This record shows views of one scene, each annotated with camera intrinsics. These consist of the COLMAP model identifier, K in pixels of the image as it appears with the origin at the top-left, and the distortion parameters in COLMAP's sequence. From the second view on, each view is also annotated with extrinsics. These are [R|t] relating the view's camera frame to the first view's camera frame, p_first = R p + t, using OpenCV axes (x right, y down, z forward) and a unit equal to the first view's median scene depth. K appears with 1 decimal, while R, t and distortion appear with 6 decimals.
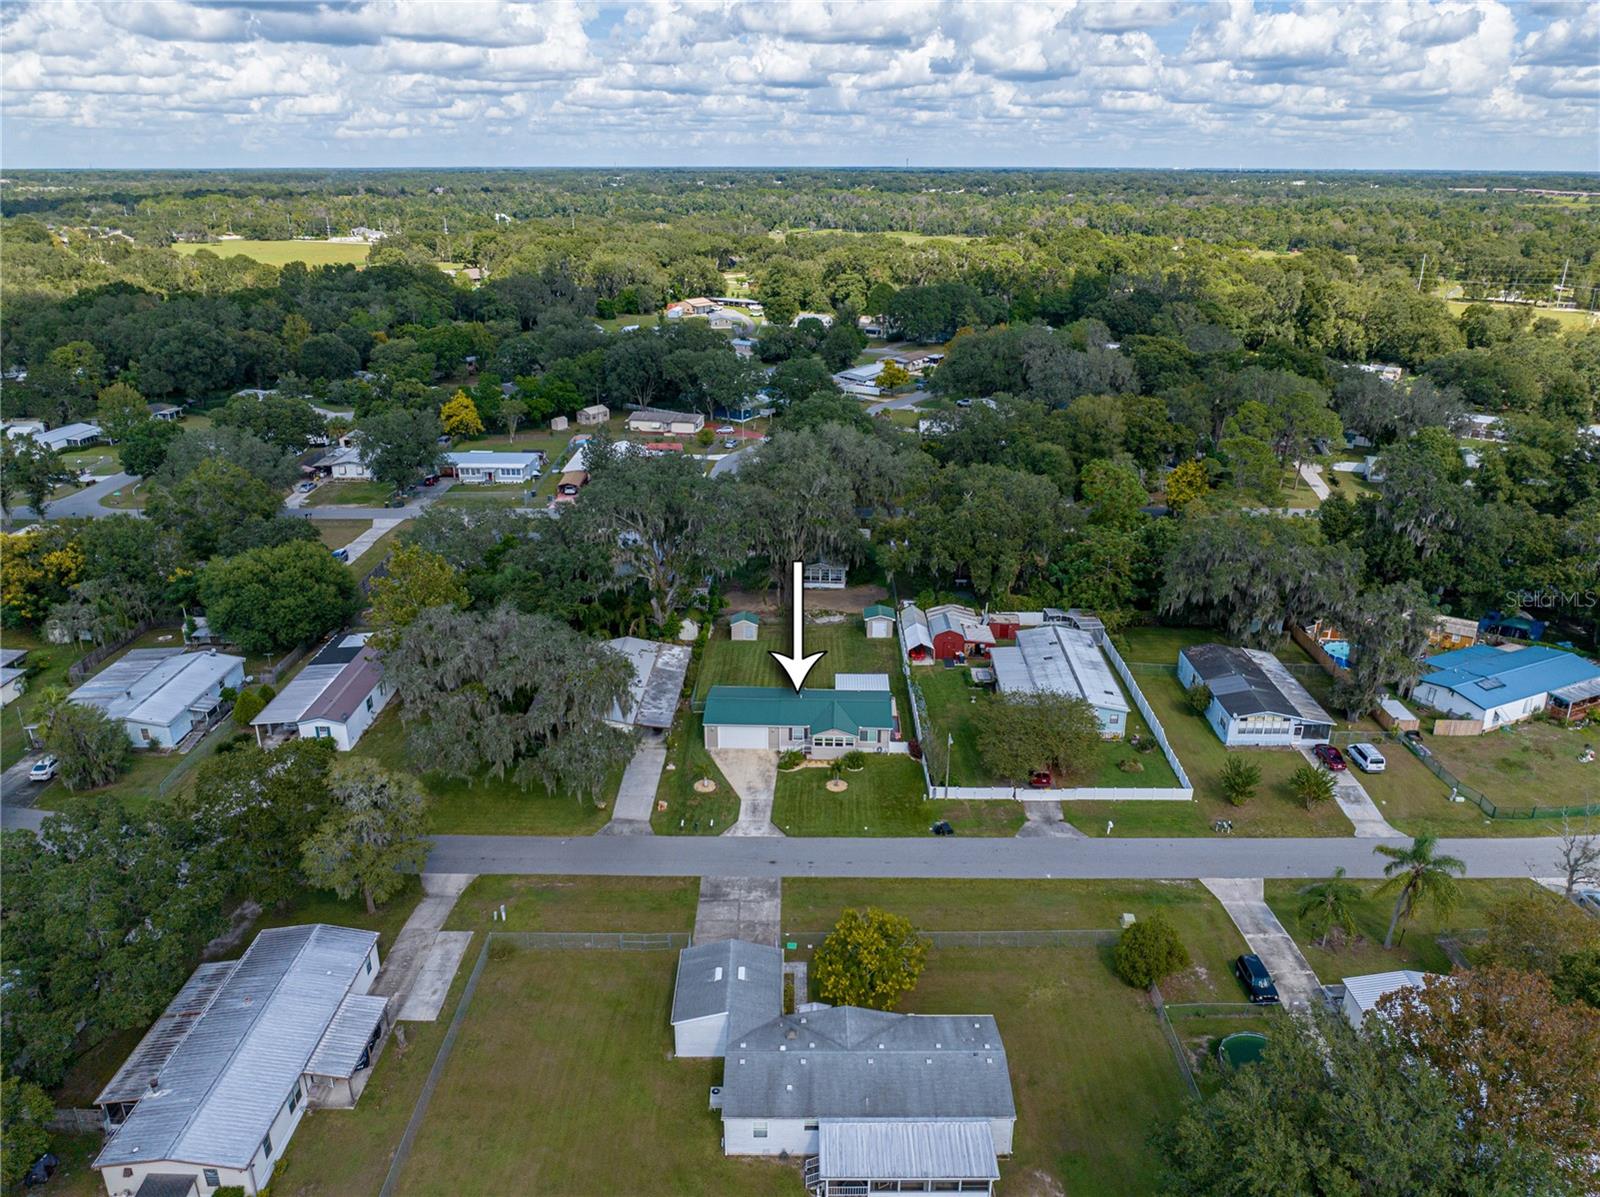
lens RADIAL K [[1111.2, 0, 804.4], [0, 1111.2, 600.0], [0, 0, 1]] dist [-0.009882, 0.005025]
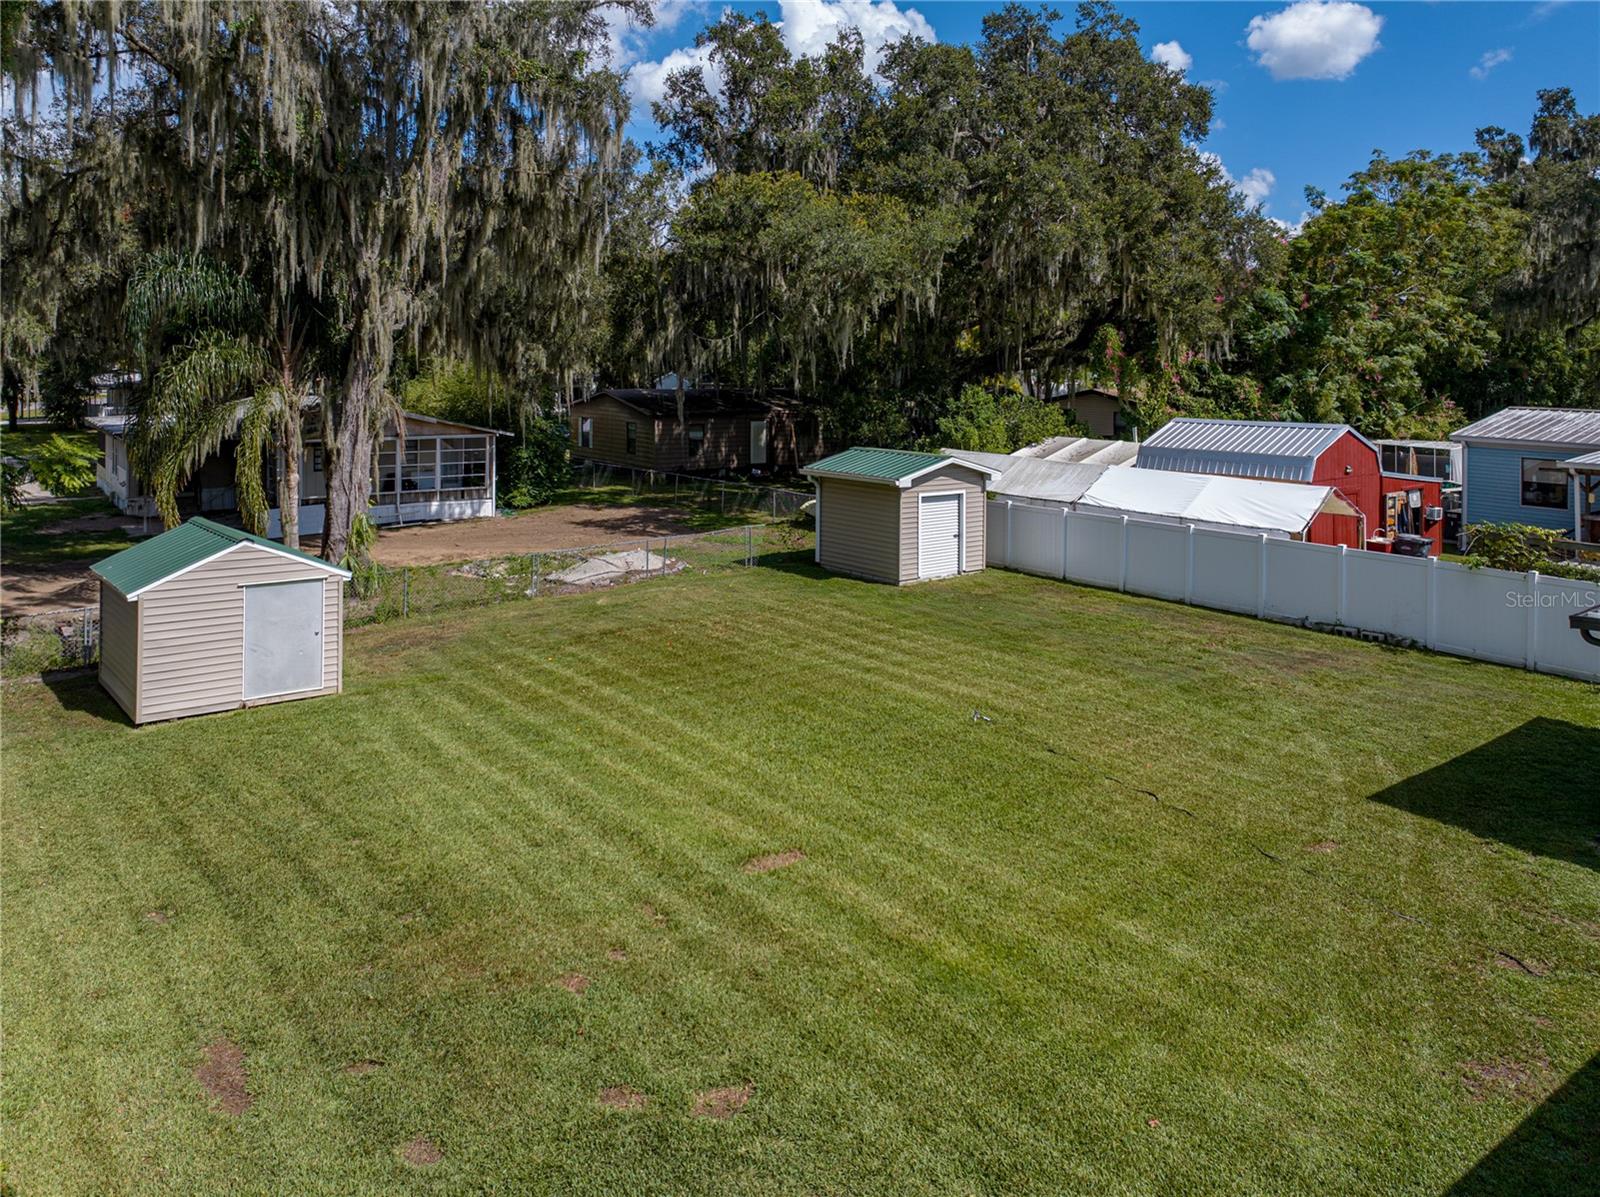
lens RADIAL K [[1175.3, 0, 781.7], [0, 1175.3, 383.7], [0, 0, 1]] dist [-0.012434, -0.002744]
pose [[0.774269, -0.006820, 0.632820, -0.113109], [0.220686, 0.940084, -0.259883, 0.062318], [-0.593132, 0.340874, 0.729383, 1.052441]]
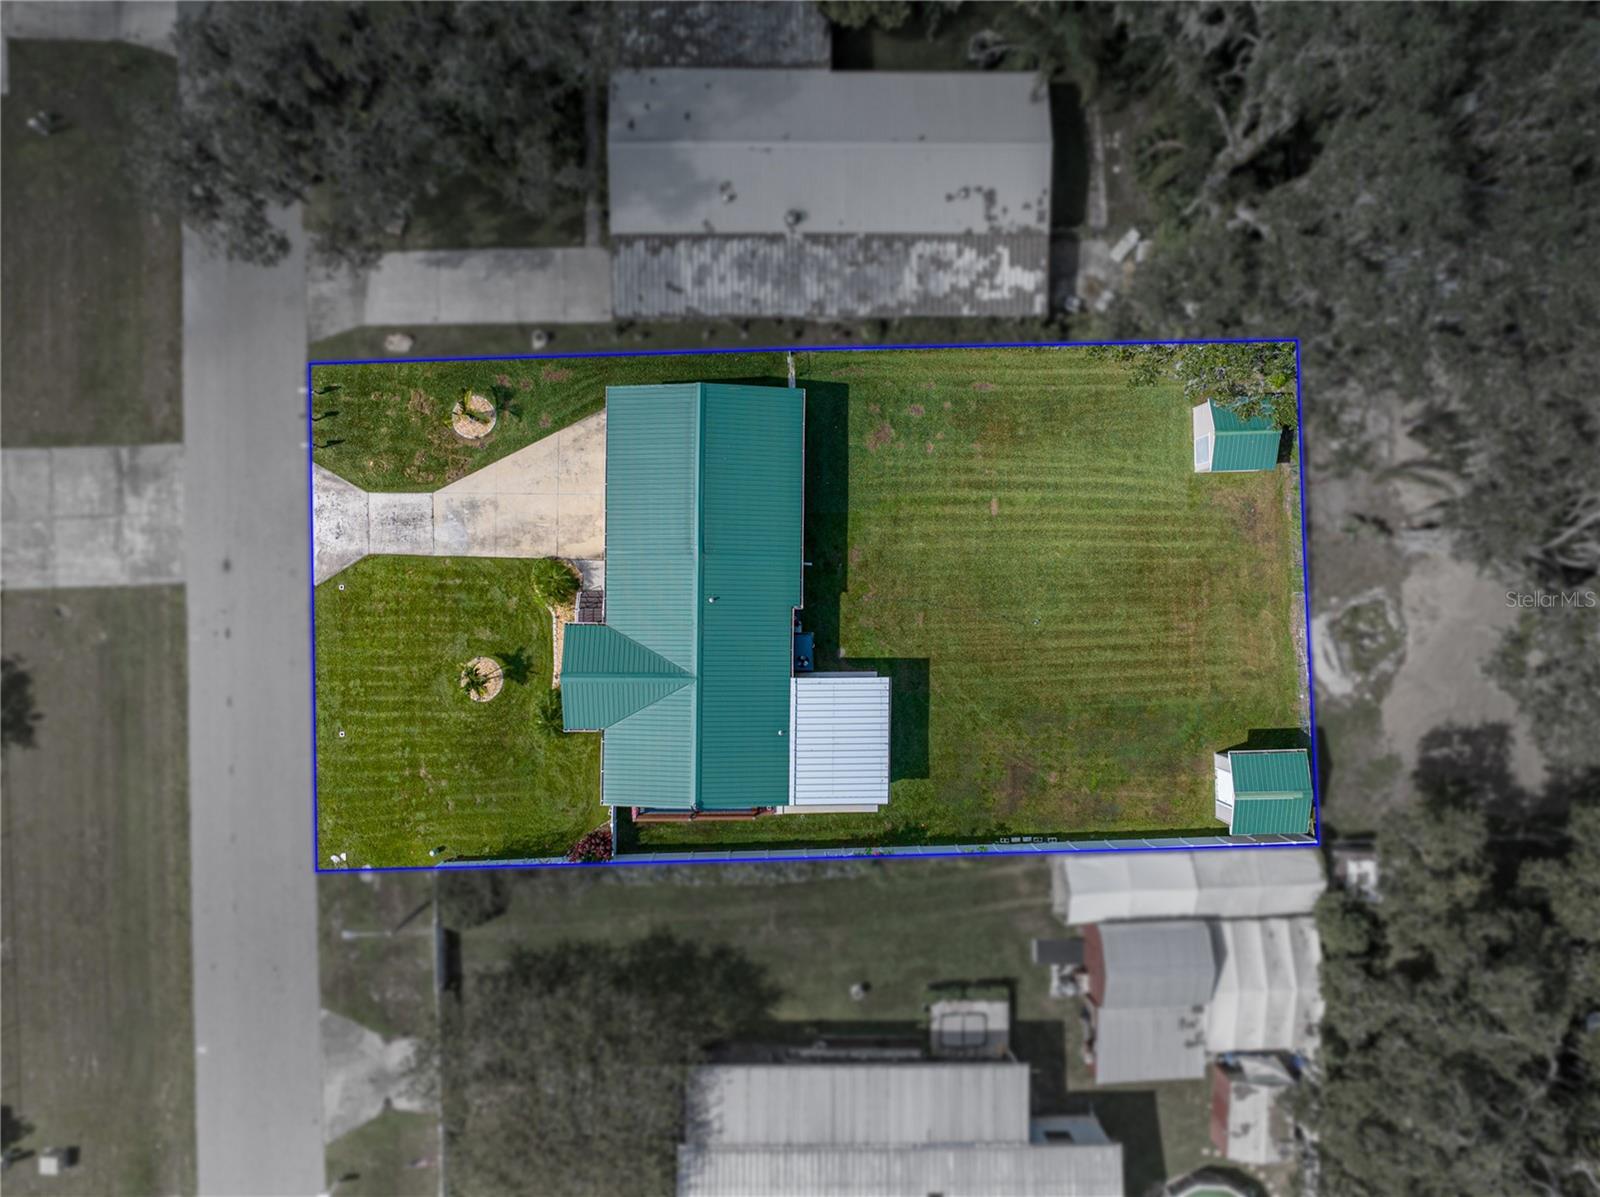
lens RADIAL K [[1120.7, 0, 803.9], [0, 1120.7, 602.5], [0, 0, 1]] dist [-0.017418, -0.001804]
pose [[0.031116, 0.999495, -0.006420, 0.002081], [-0.390306, 0.018064, 0.920508, -0.336364], [0.920159, -0.026137, 0.390671, 0.889623]]
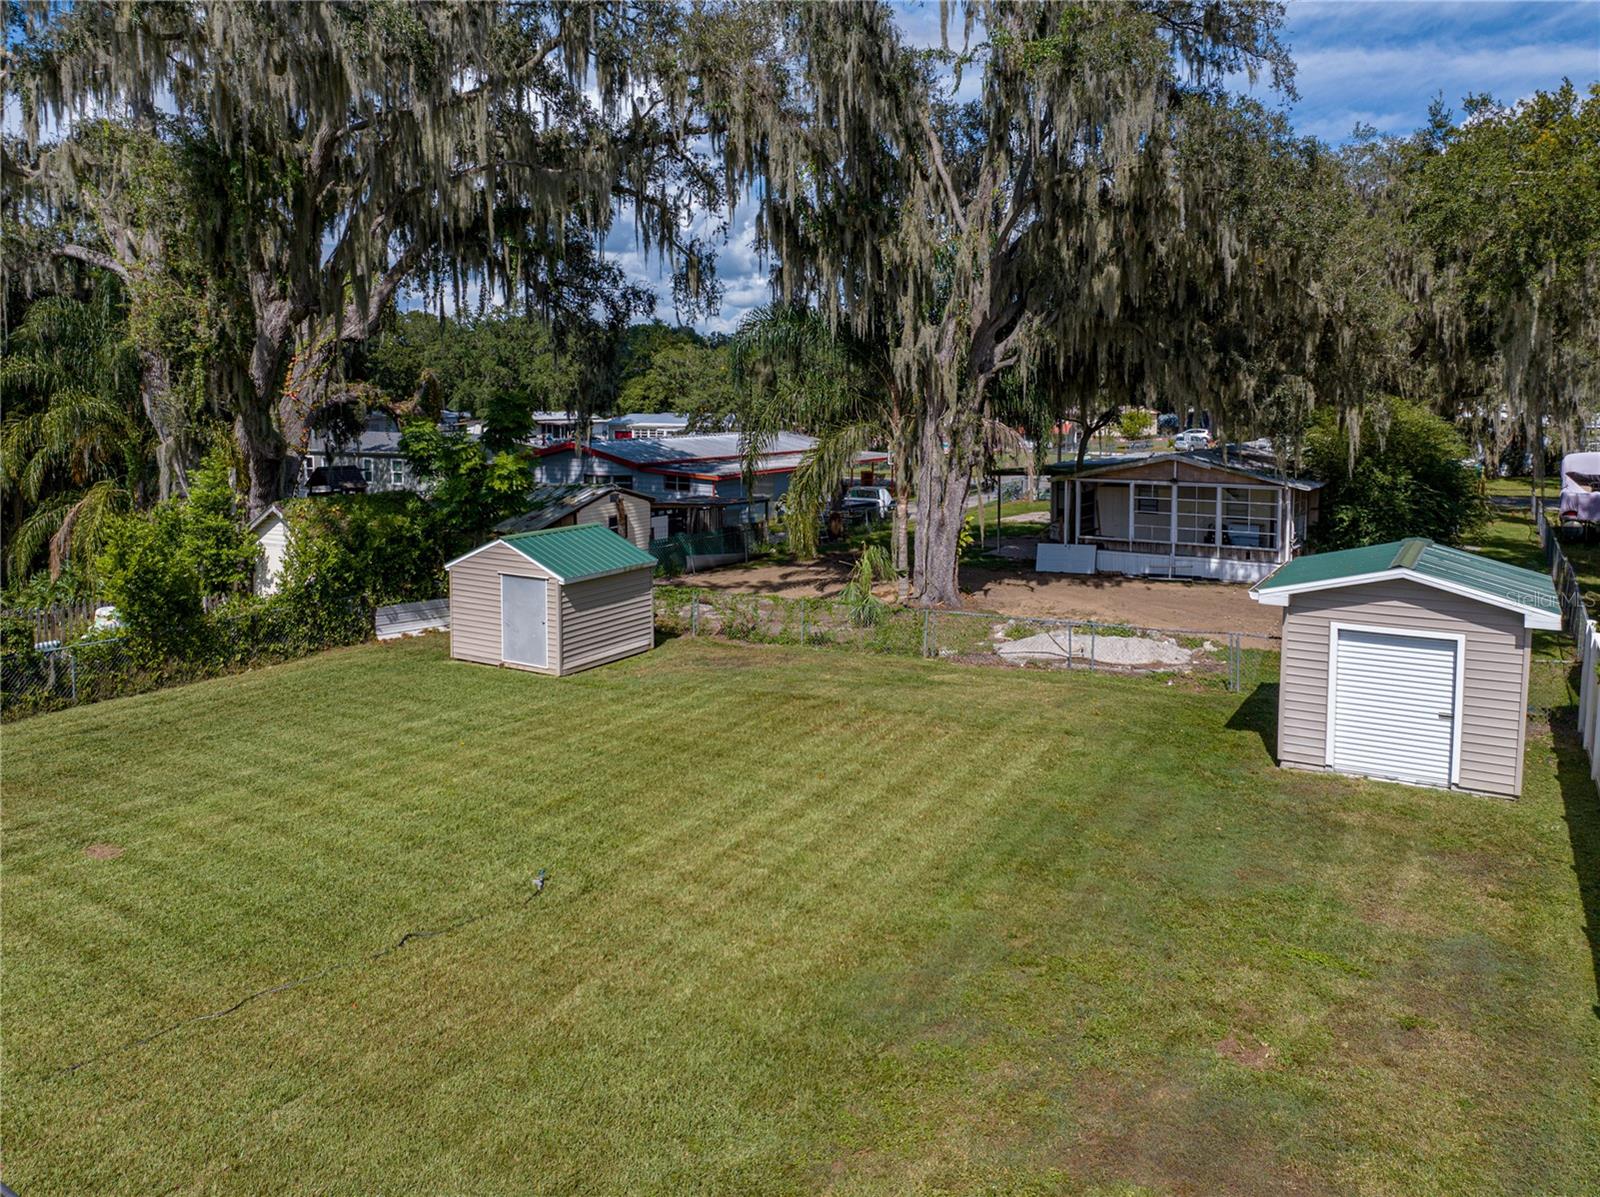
lens RADIAL K [[1159.3, 0, 808.2], [0, 1159.3, 485.6], [0, 0, 1]] dist [-0.020714, 0.009297]
pose [[0.864676, 0.034963, -0.501112, 0.091859], [-0.177421, 0.954537, -0.239542, 0.054536], [0.469955, 0.296034, 0.831569, 1.074486]]
